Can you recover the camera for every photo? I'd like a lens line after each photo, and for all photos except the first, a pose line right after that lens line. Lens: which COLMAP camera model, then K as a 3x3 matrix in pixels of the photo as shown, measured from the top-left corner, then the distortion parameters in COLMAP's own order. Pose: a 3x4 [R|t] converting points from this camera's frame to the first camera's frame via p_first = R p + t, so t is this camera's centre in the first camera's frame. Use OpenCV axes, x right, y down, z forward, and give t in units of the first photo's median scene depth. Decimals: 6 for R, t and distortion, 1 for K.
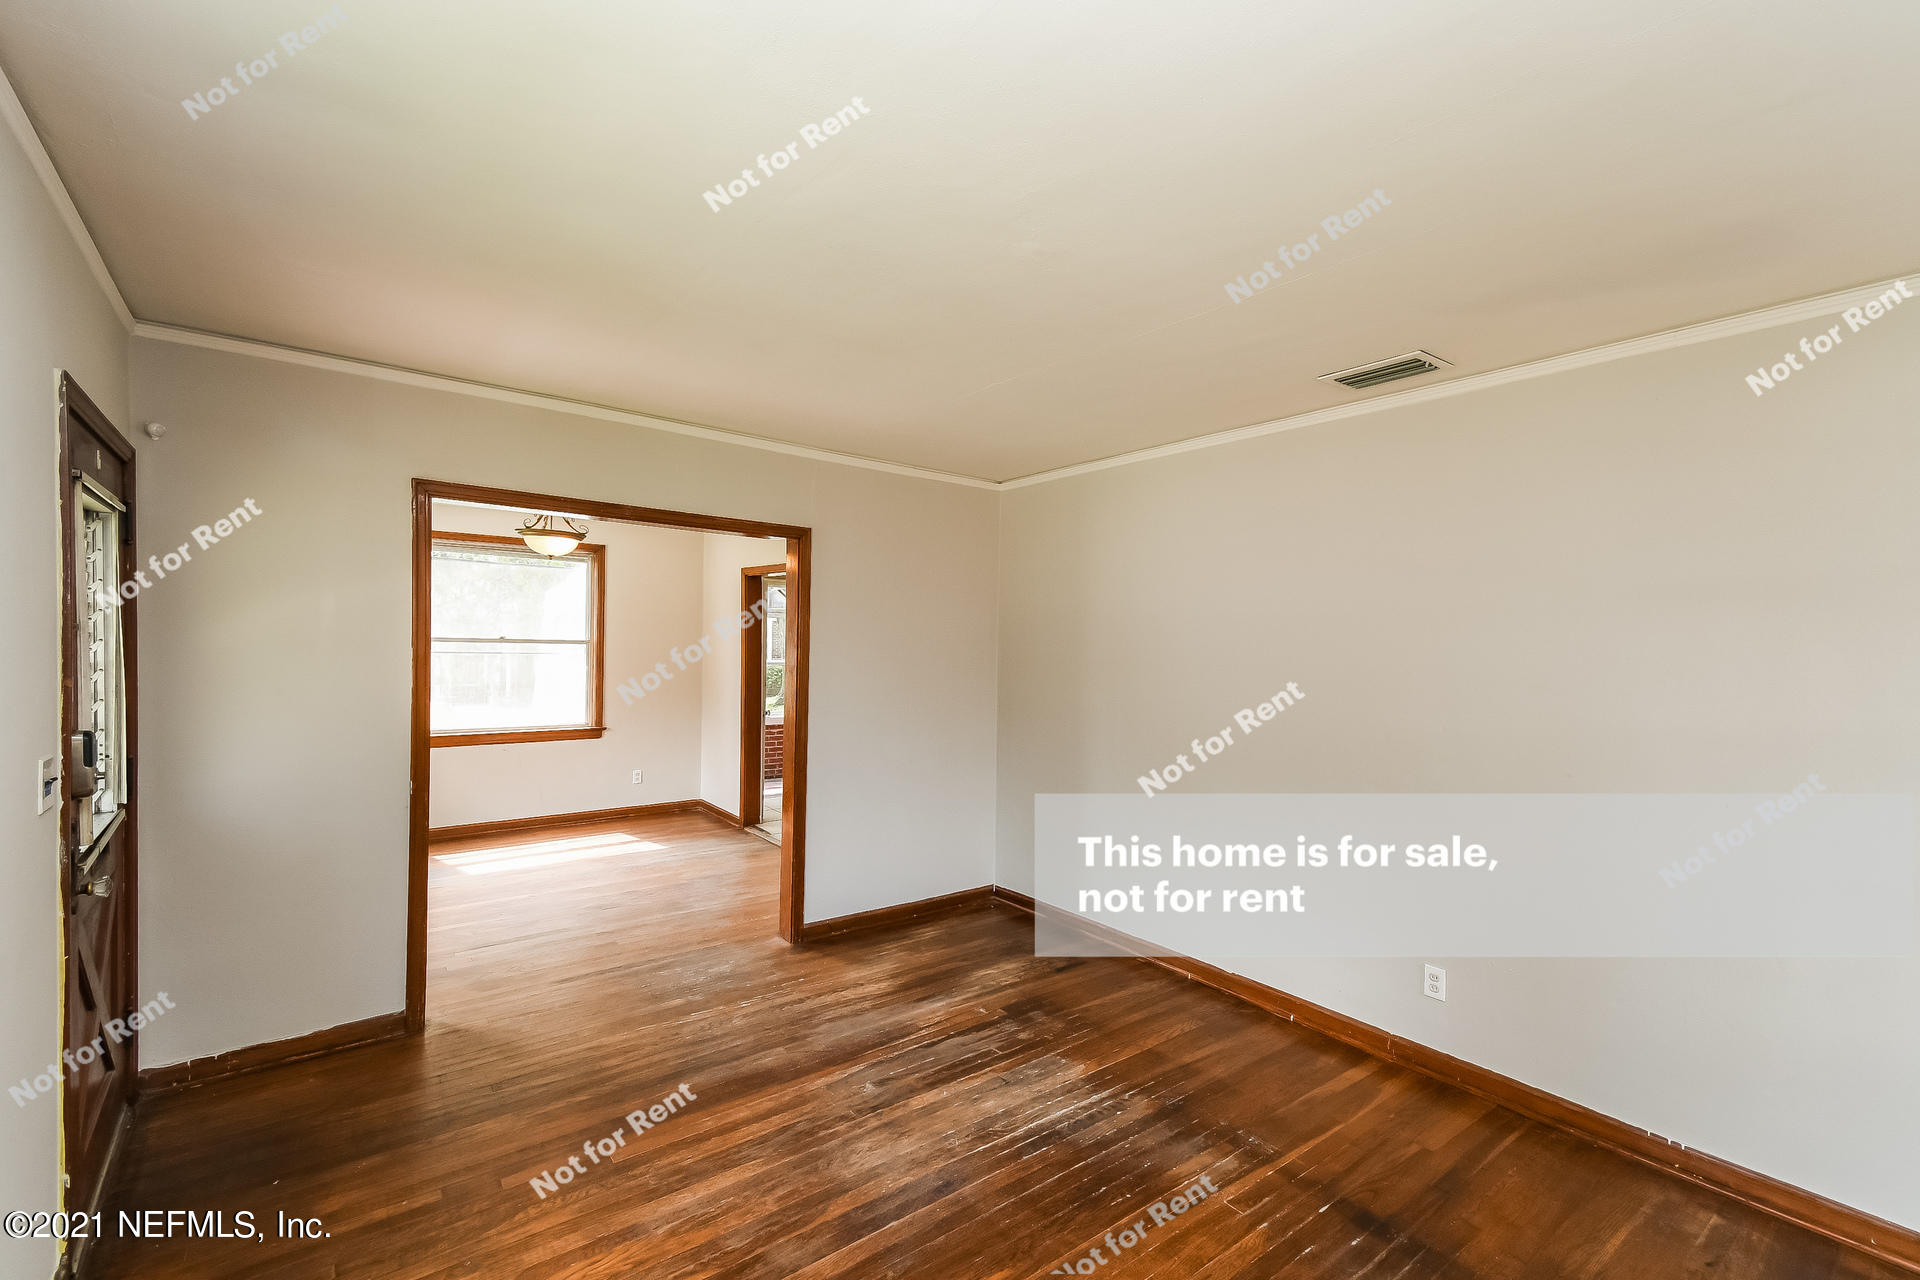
lens RADIAL K [[834.3, 0, 972.1], [0, 834.3, 639.4], [0, 0, 1]] dist [0.016702, -0.003428]
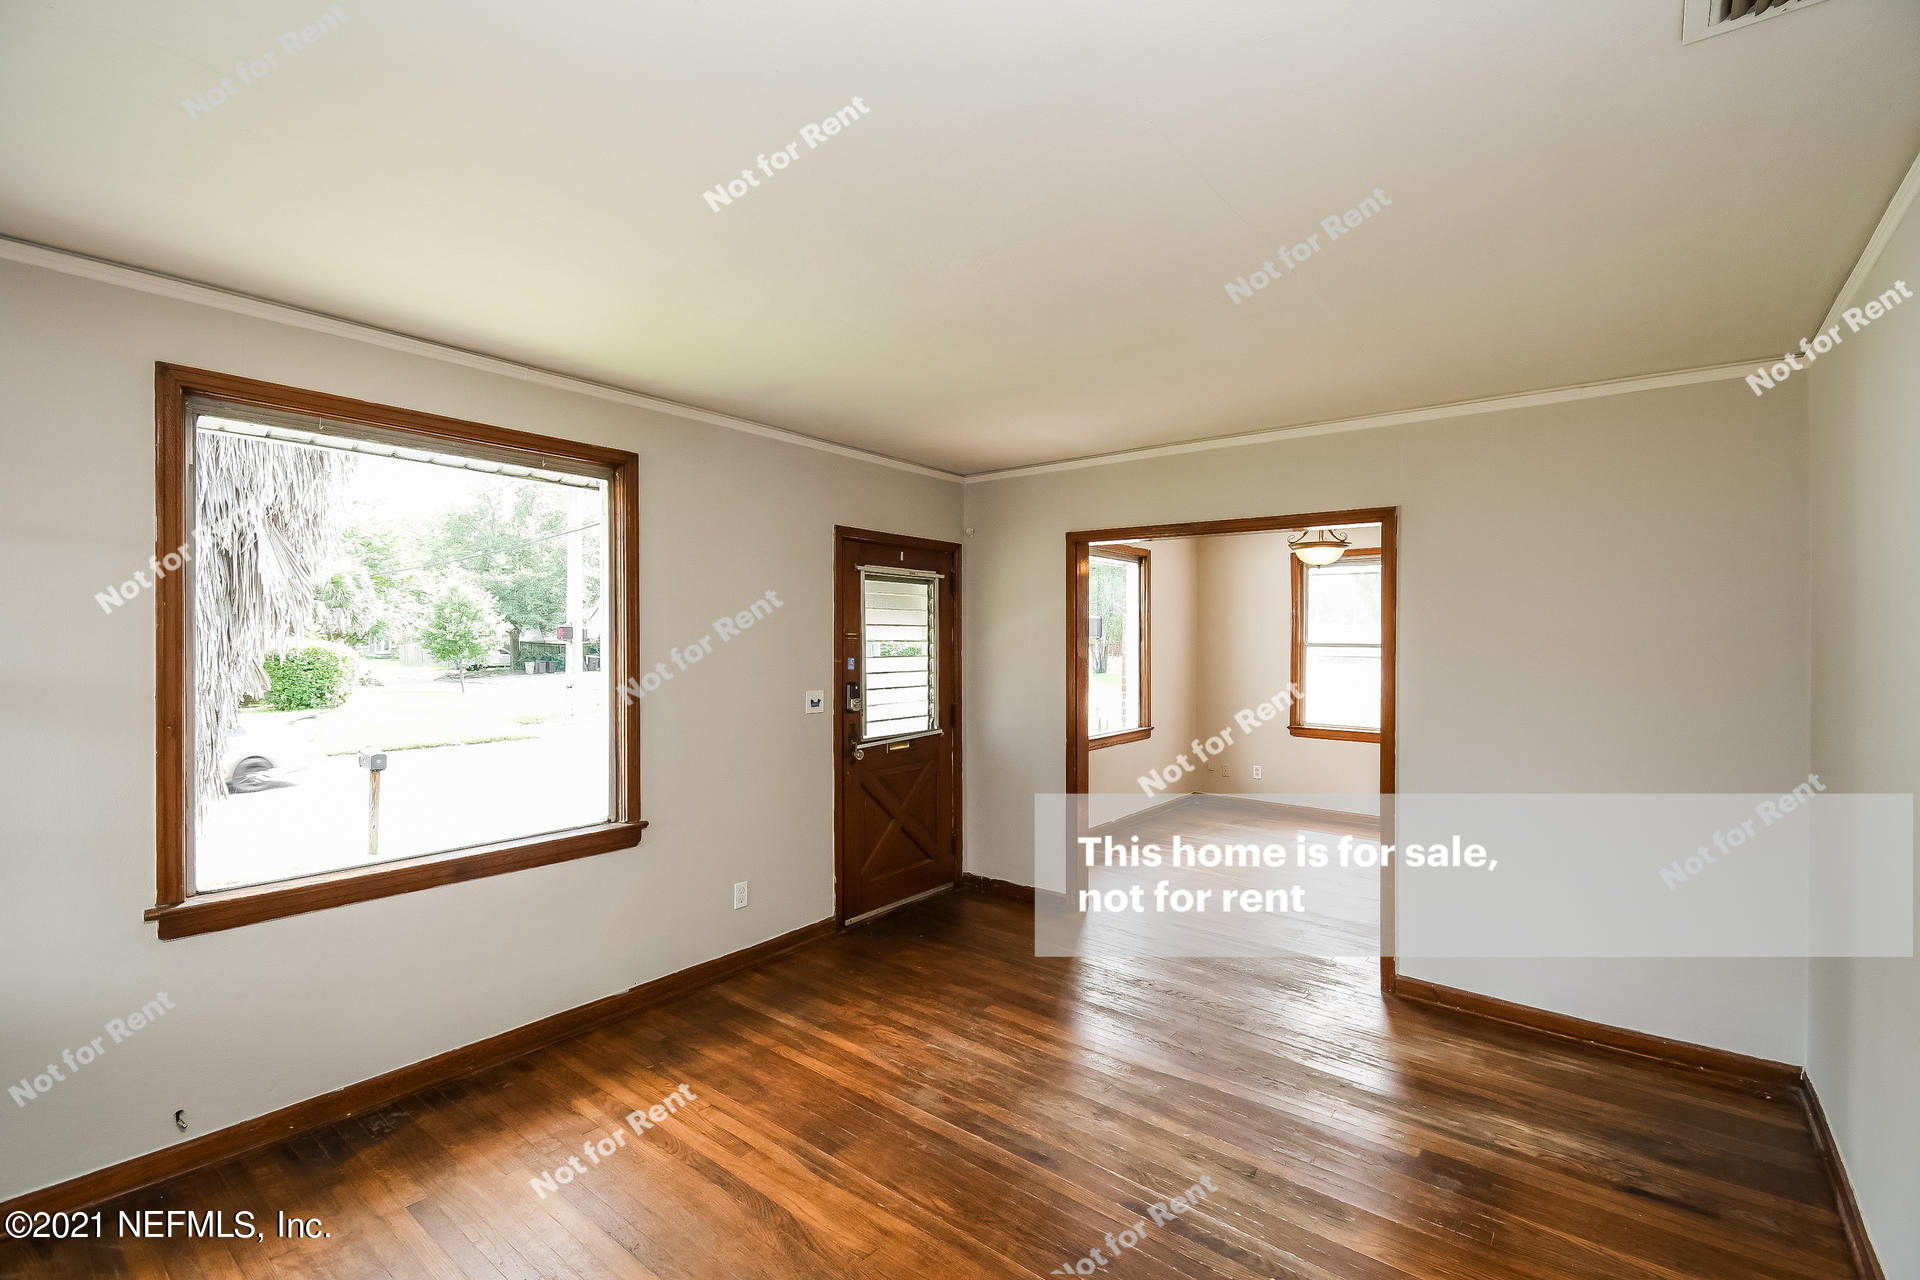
lens RADIAL K [[834.3, 0, 953.1], [0, 834.3, 642.3], [0, 0, 1]] dist [0.016702, -0.003428]
pose [[0.222684, -0.014284, -0.974786, 0.738316], [-0.005271, 0.999860, -0.015855, 0.030065], [0.974877, 0.008669, 0.222577, 0.513280]]
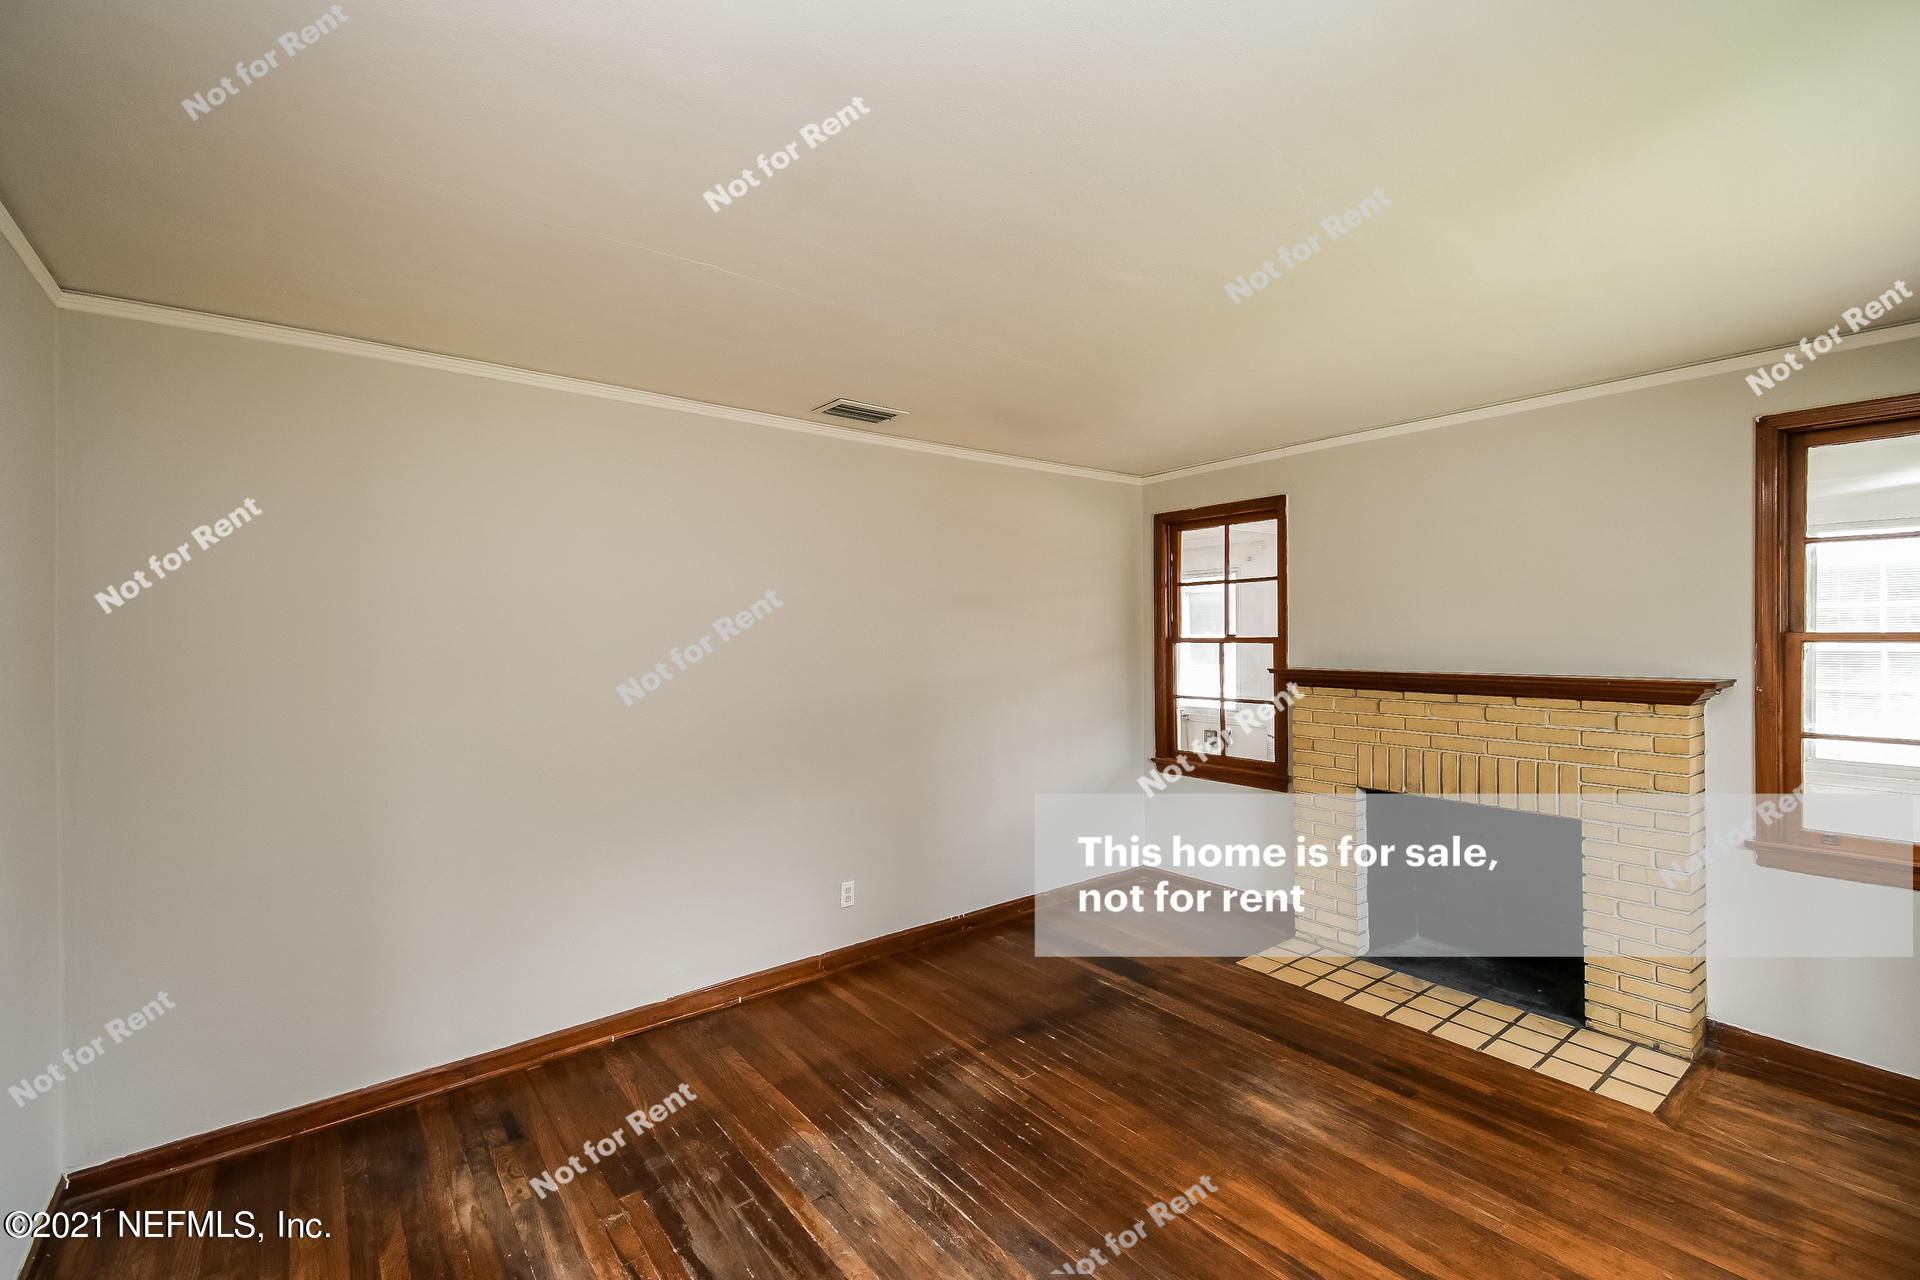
lens RADIAL K [[804.3, 0, 950.9], [0, 804.3, 624.0], [0, 0, 1]] dist [0.015954, -0.003813]
pose [[0.005183, -0.000815, 0.999986, -0.681893], [0.015083, 0.999886, 0.000736, -0.002544], [-0.999873, 0.015079, 0.005195, 0.834343]]
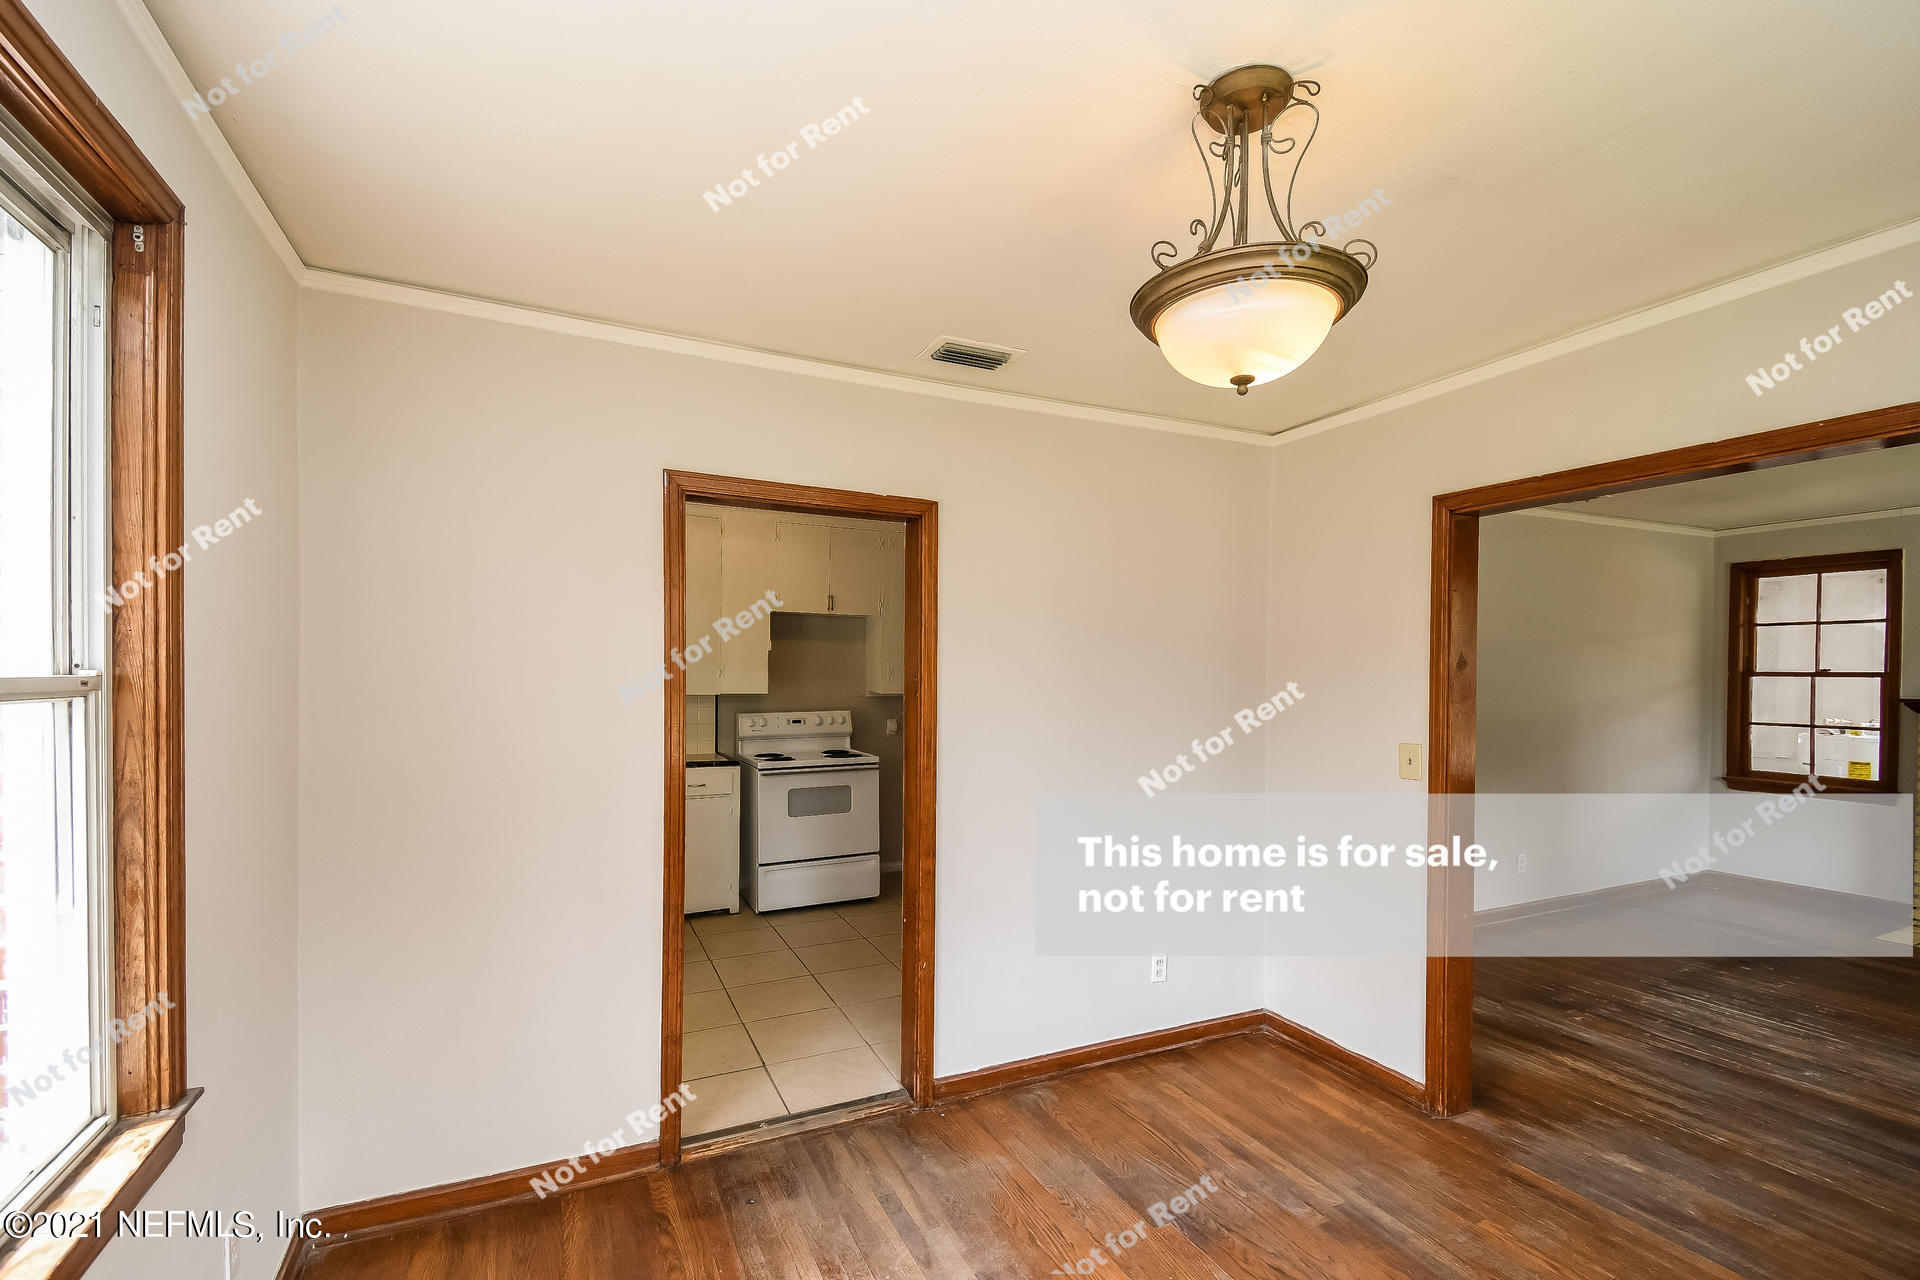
lens RADIAL K [[834.3, 0, 977.4], [0, 834.3, 669.1], [0, 0, 1]] dist [0.016702, -0.003428]
pose [[0.219856, -0.023973, 0.975238, -1.356173], [0.015345, 0.999659, 0.021114, -0.040792], [-0.975412, 0.010323, 0.220149, 1.709763]]
